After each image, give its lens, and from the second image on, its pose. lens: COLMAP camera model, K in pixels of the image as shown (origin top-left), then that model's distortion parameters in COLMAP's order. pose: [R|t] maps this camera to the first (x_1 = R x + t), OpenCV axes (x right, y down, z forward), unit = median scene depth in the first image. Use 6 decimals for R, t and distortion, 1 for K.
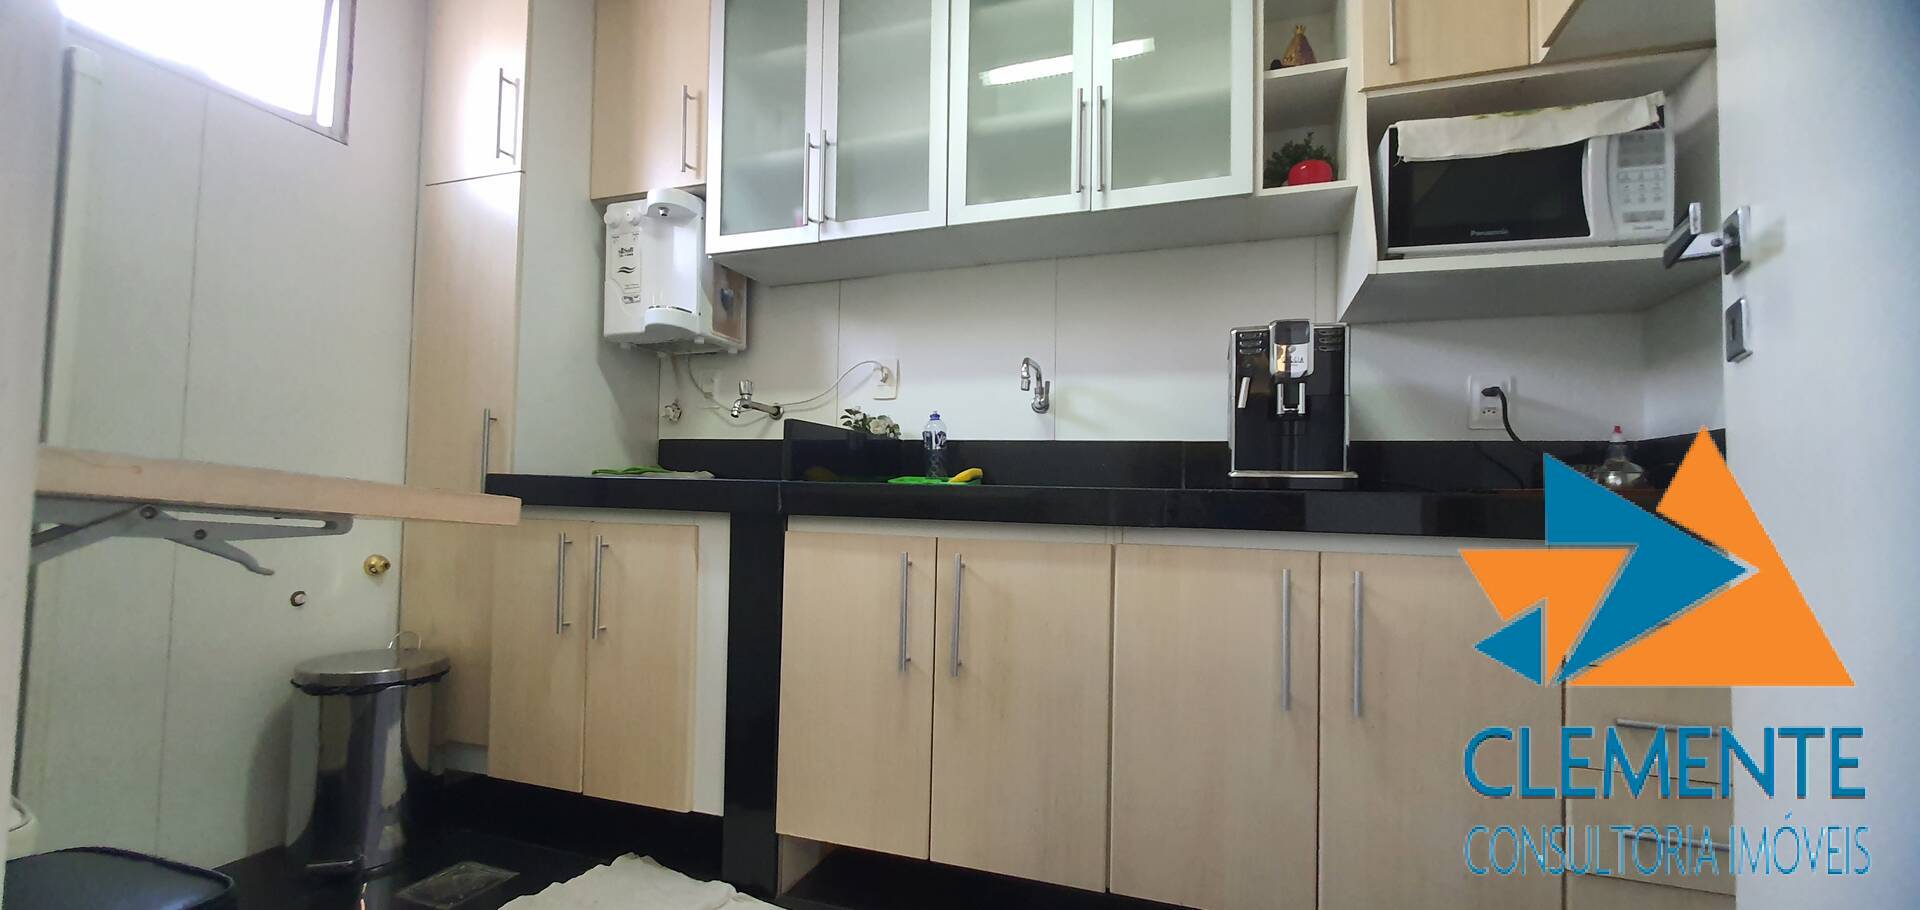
lens RADIAL K [[764.1, 0, 967.1], [0, 764.1, 470.1], [0, 0, 1]] dist [0.002973, -0.002039]
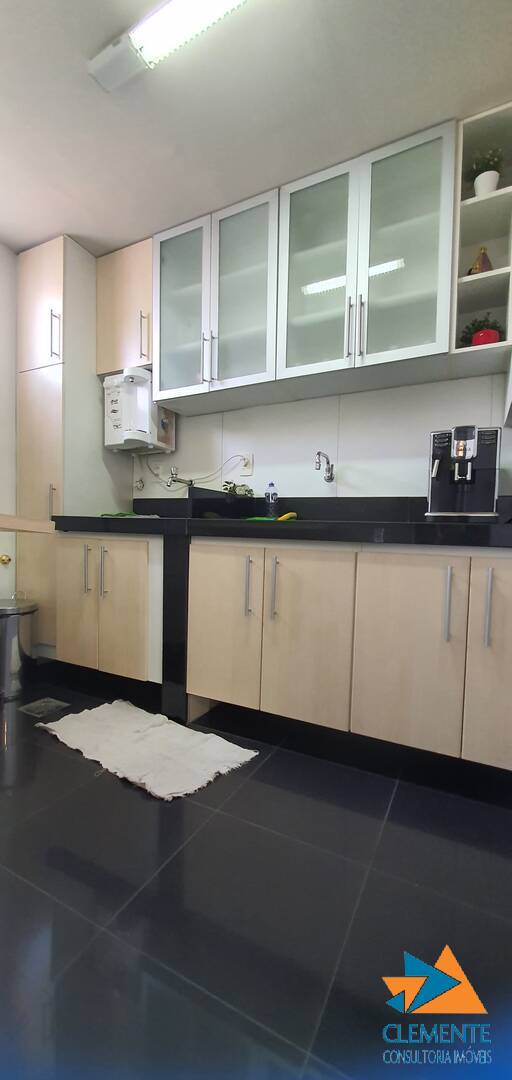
lens RADIAL K [[429.8, 0, 239.9], [0, 429.8, 546.1], [0, 0, 1]] dist [0.002973, -0.002039]
pose [[0.986588, 0.009533, -0.162951, 0.064634], [0.001887, 0.997560, 0.069784, 0.007539], [0.163219, -0.069155, 0.984163, -0.063293]]
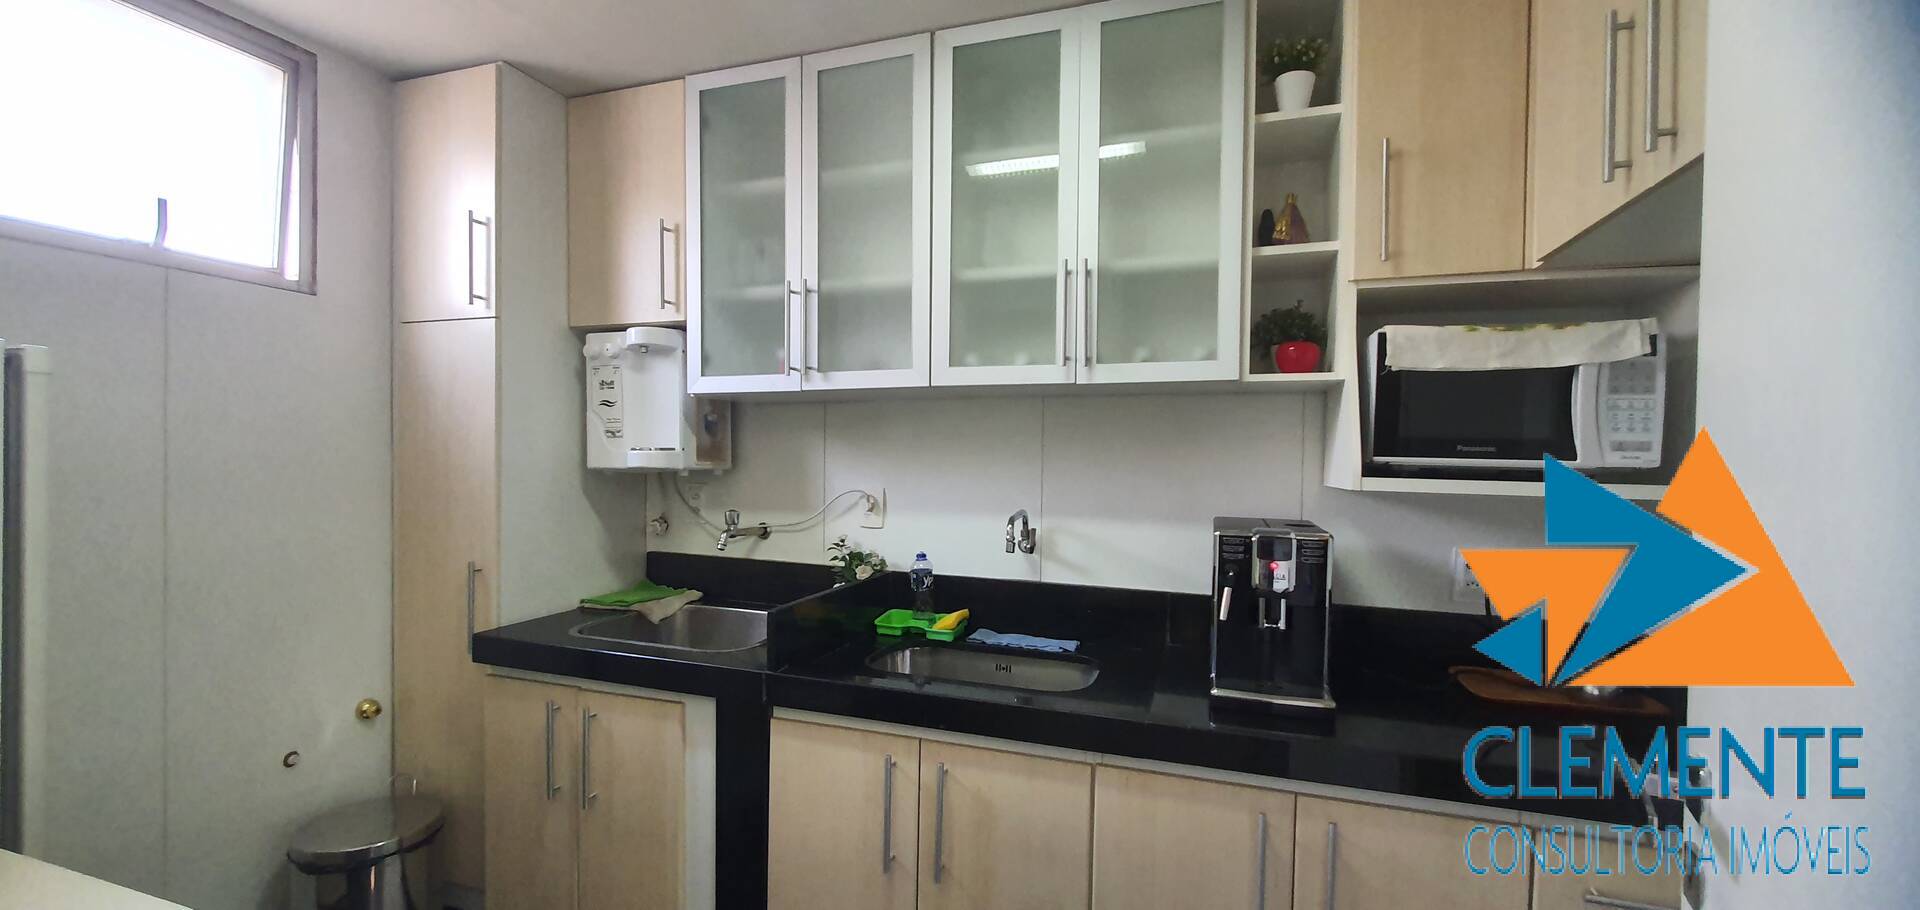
lens RADIAL K [[764.1, 0, 967.1], [0, 764.1, 481.2], [0, 0, 1]] dist [0.002973, -0.002039]
pose [[0.999988, -0.004460, 0.001873, 0.019532], [0.004345, 0.998337, 0.057485, -0.266426], [-0.002127, -0.057476, 0.998345, 0.010989]]
